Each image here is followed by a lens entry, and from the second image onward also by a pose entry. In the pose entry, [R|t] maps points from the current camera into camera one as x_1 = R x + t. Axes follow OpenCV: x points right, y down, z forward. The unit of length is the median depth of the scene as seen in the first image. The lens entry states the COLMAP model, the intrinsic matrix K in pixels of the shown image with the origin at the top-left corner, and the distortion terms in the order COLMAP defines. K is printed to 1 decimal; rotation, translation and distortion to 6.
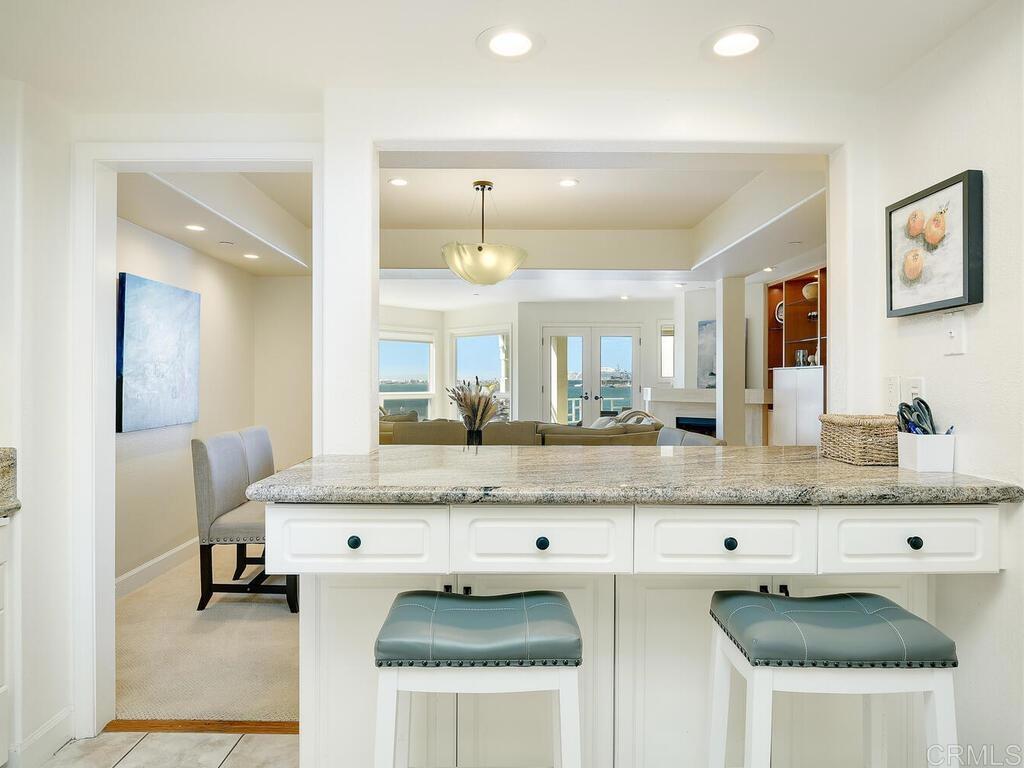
lens RADIAL K [[628.2, 0, 512.0], [0, 628.2, 384.0], [0, 0, 1]] dist [-0.001050, -0.000124]
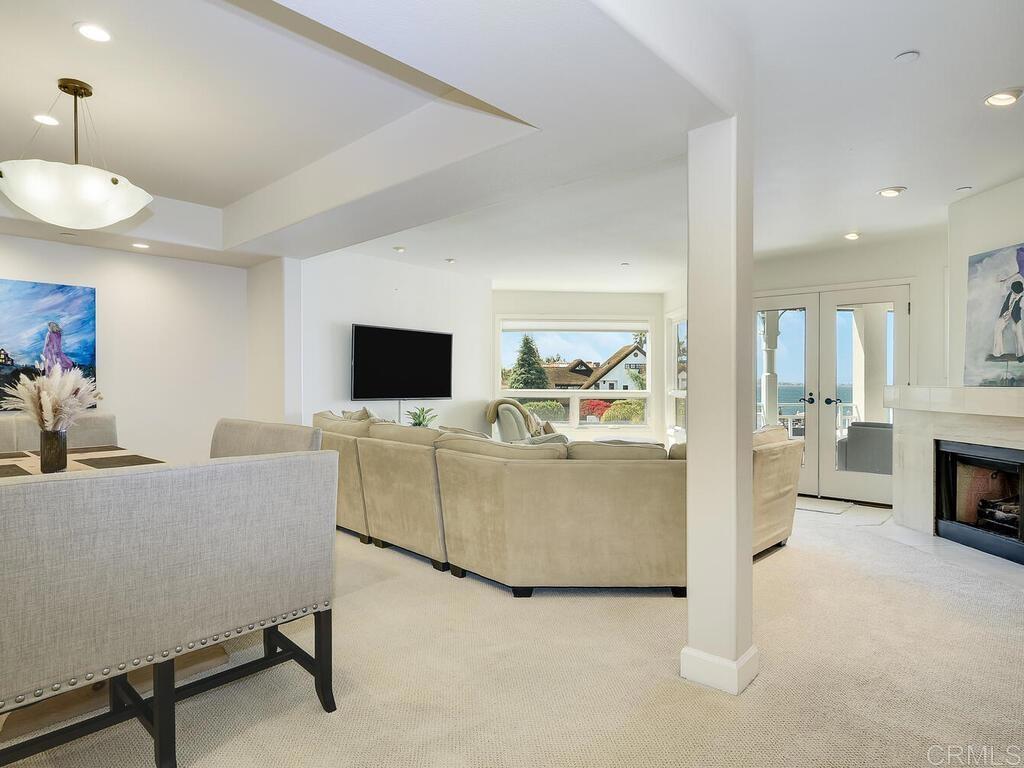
lens RADIAL K [[581.1, 0, 518.2], [0, 581.1, 381.6], [0, 0, 1]] dist [-0.004101, 0.000821]
pose [[0.729847, 0.002803, -0.683605, 0.309025], [-0.007724, 0.999962, -0.004147, 0.006883], [0.683567, 0.008307, 0.729841, 0.351000]]
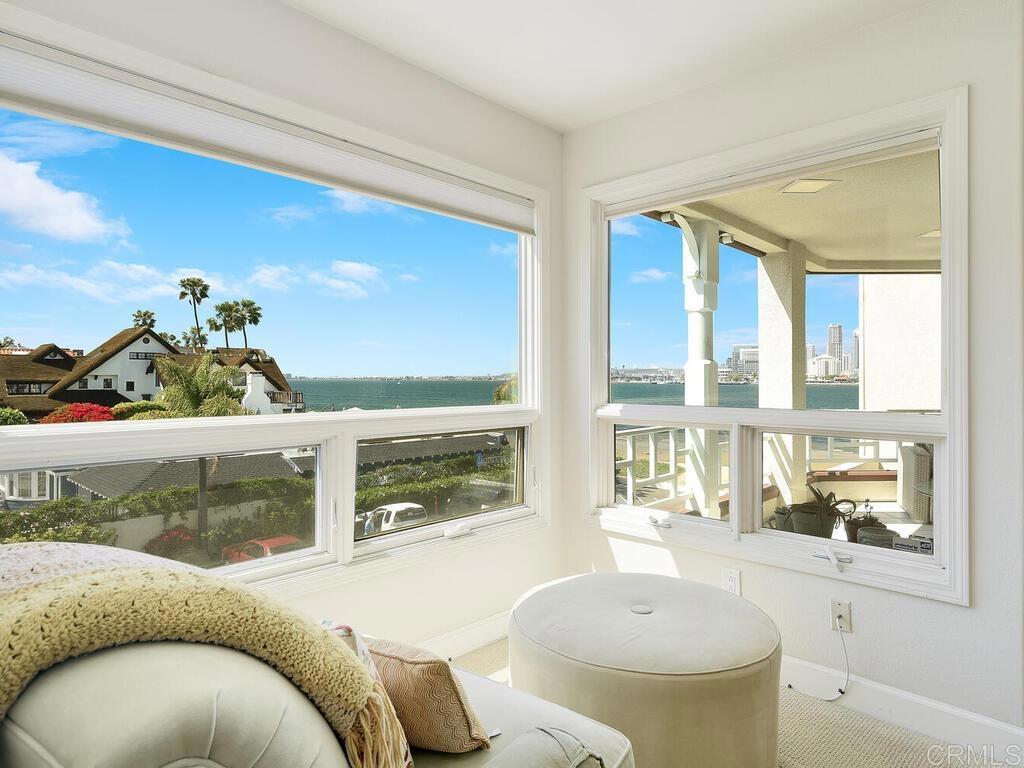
lens RADIAL K [[616.0, 0, 507.8], [0, 616.0, 378.7], [0, 0, 1]] dist [0.003294, 0.001333]
pose [[0.999984, -0.000383, 0.005708, -0.155154], [0.000396, 0.999997, -0.002293, 0.001728], [-0.005707, 0.002296, 0.999981, 0.799672]]
